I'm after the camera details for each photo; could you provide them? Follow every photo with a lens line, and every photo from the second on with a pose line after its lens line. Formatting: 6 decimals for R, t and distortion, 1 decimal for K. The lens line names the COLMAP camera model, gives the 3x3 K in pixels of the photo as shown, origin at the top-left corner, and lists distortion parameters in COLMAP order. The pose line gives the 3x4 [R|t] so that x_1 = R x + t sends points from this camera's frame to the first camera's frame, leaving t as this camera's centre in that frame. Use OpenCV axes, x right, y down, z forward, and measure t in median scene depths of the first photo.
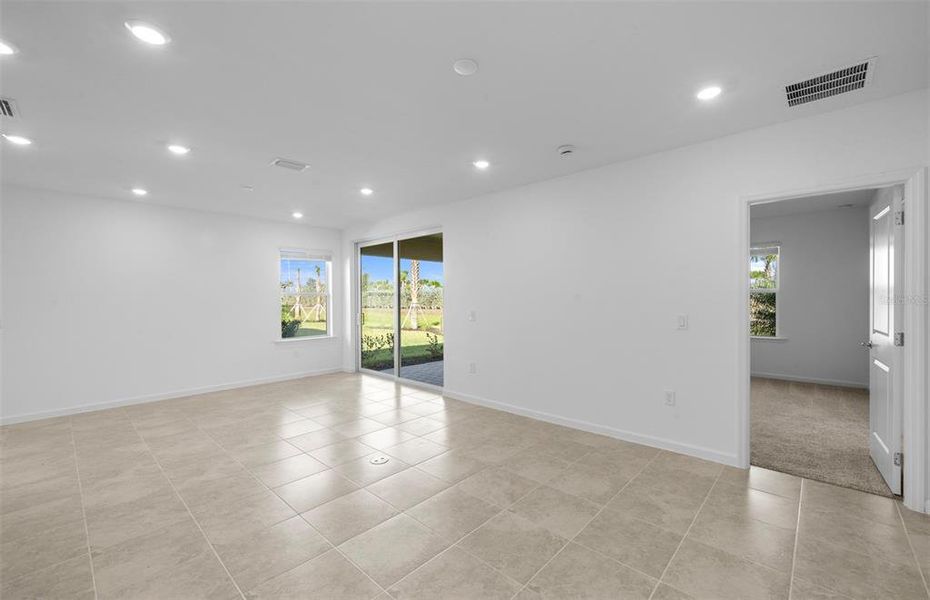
lens RADIAL K [[376.1, 0, 465.0], [0, 376.1, 300.0], [0, 0, 1]] dist [0.000895, -0.000008]
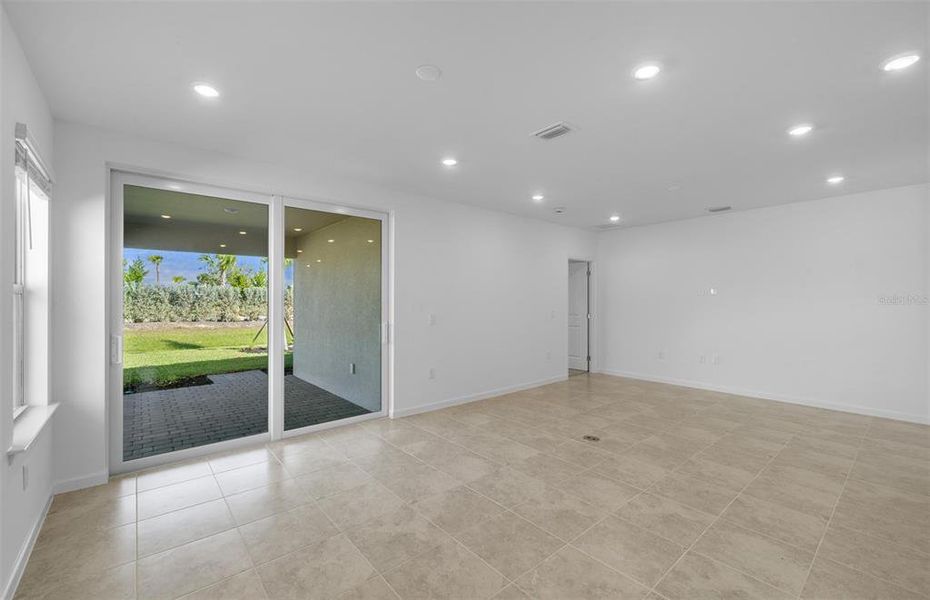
lens RADIAL K [[389.8, 0, 452.6], [0, 389.8, 303.3], [0, 0, 1]] dist [0.012898, -0.000162]
pose [[0.130393, -0.005879, 0.991445, -1.486630], [0.003714, 0.999978, 0.005441, -0.009798], [-0.991455, 0.002973, 0.130412, 1.256446]]
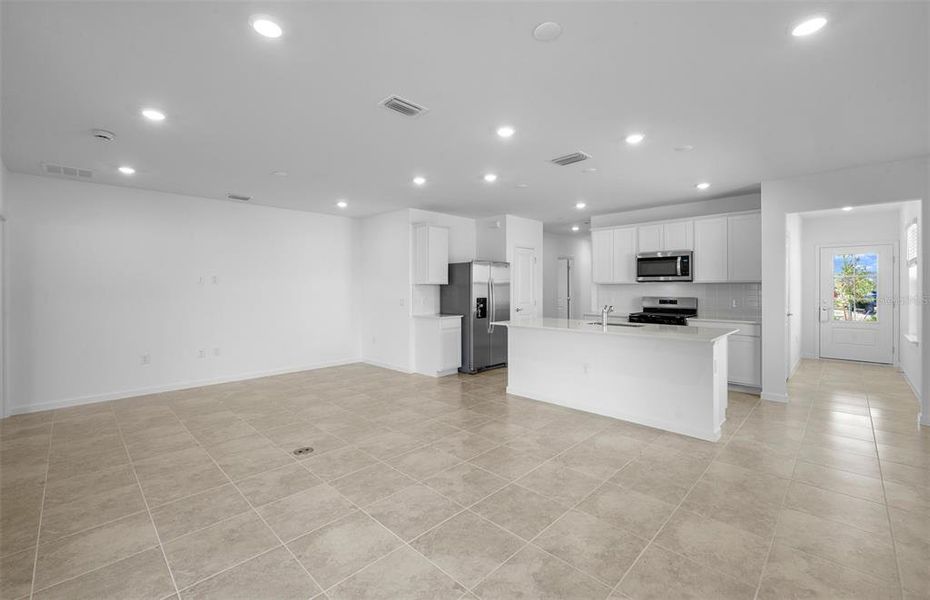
lens RADIAL K [[388.8, 0, 481.6], [0, 388.8, 288.0], [0, 0, 1]] dist [-0.001197, -0.000169]
pose [[-0.999979, 0.006522, 0.000441, -0.696201], [0.006523, 0.999976, 0.002437, -0.009162], [-0.000425, 0.002440, -0.999997, 2.011422]]
